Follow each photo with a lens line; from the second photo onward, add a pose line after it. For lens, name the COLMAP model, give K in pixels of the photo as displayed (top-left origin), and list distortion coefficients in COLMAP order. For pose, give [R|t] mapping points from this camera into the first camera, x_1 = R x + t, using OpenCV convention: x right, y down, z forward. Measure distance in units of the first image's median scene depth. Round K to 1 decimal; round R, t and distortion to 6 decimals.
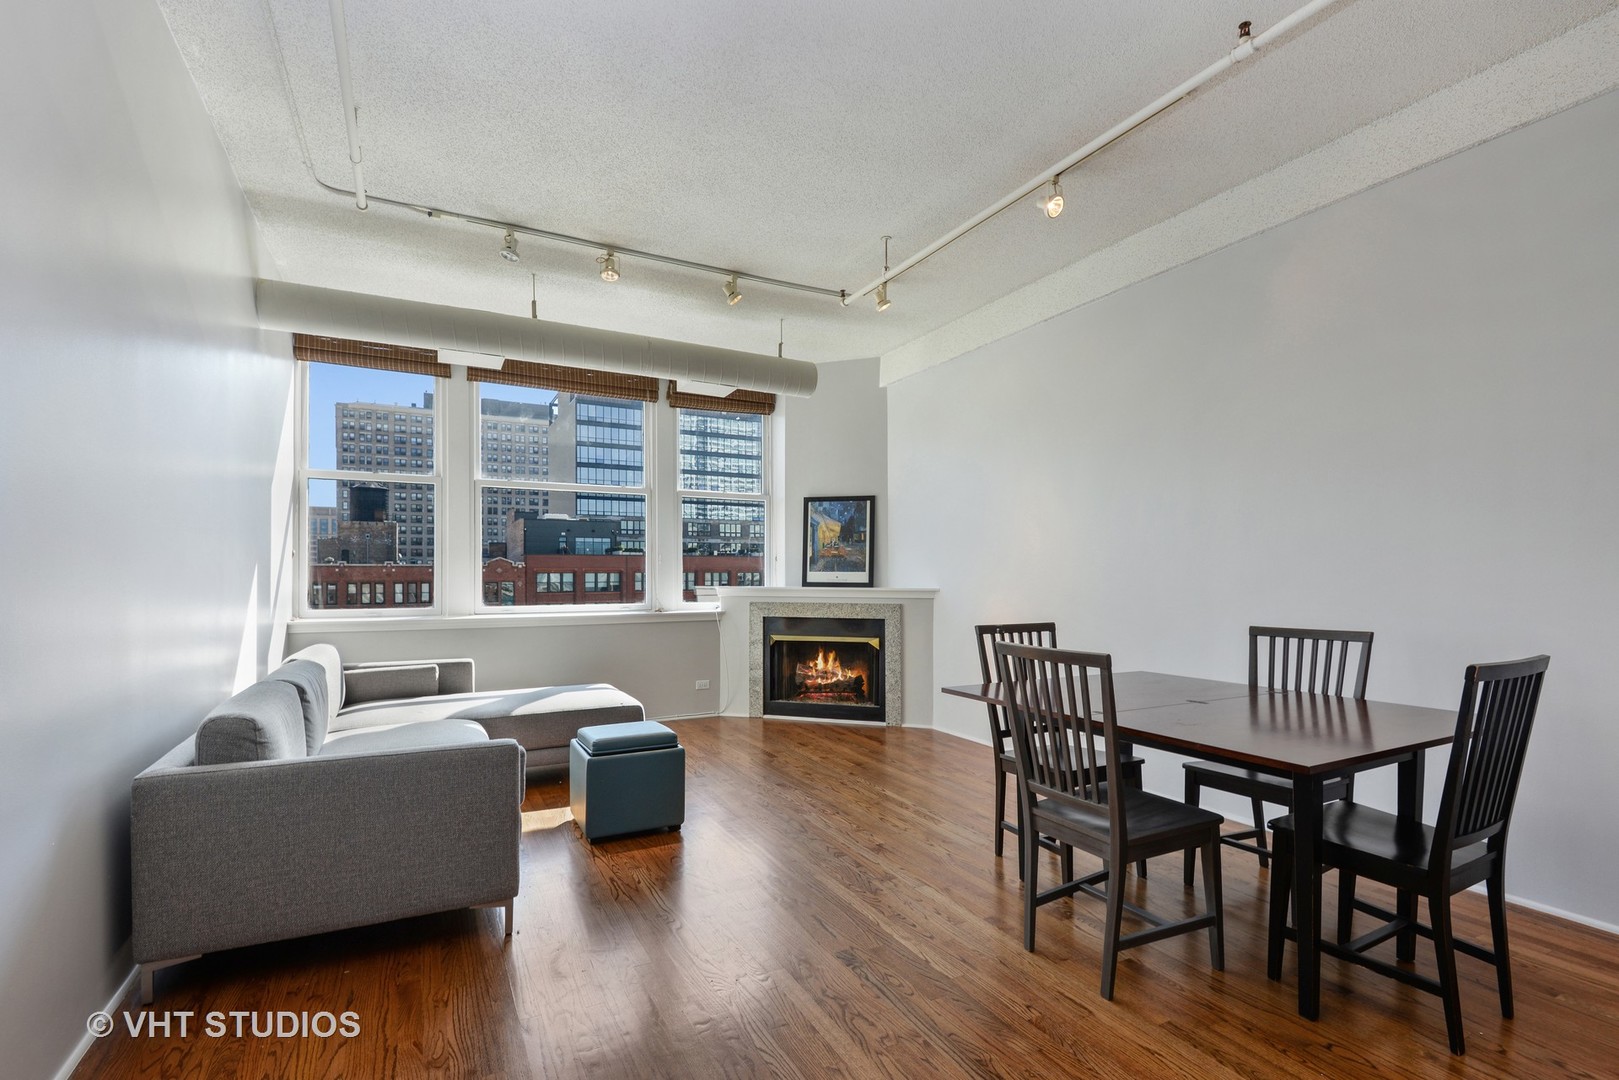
lens RADIAL K [[735.4, 0, 807.2], [0, 735.4, 559.8], [0, 0, 1]] dist [-0.000078, -0.000328]
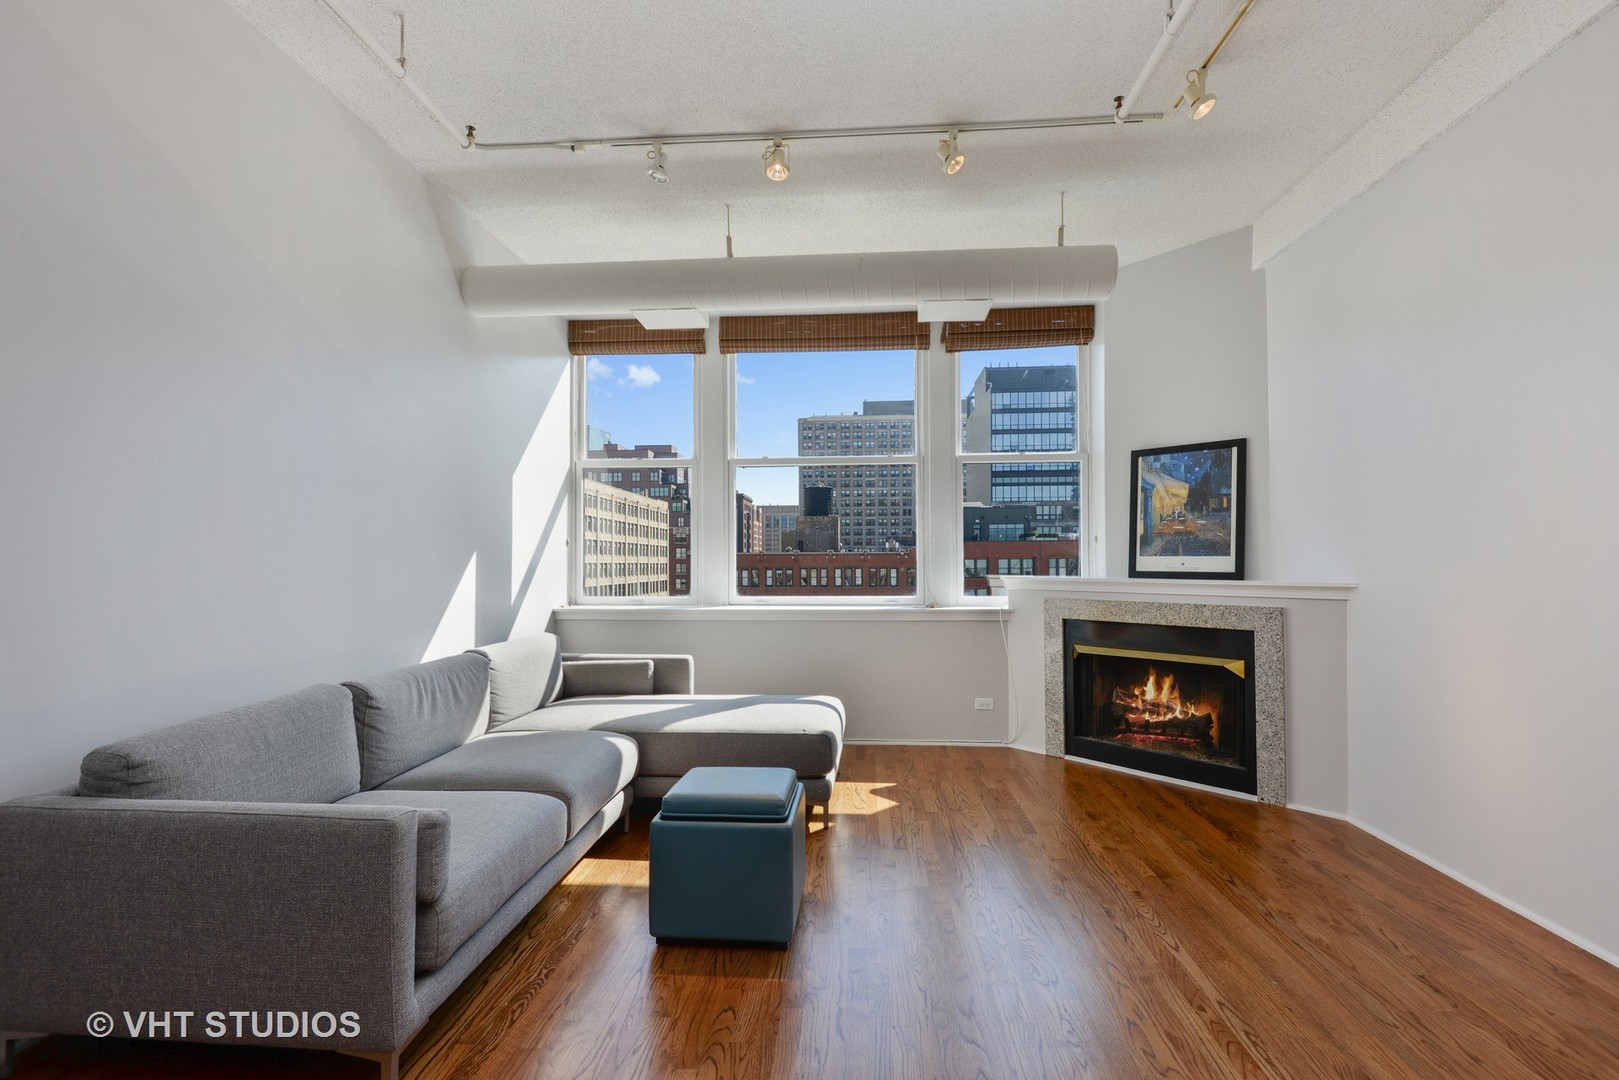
lens RADIAL K [[723.6, 0, 811.8], [0, 723.6, 546.9], [0, 0, 1]] dist [0.001585, 0.000419]
pose [[0.847036, -0.013371, -0.531368, 0.107942], [0.013963, 0.999898, -0.002904, 0.004990], [0.531352, -0.004960, 0.847136, 0.257908]]
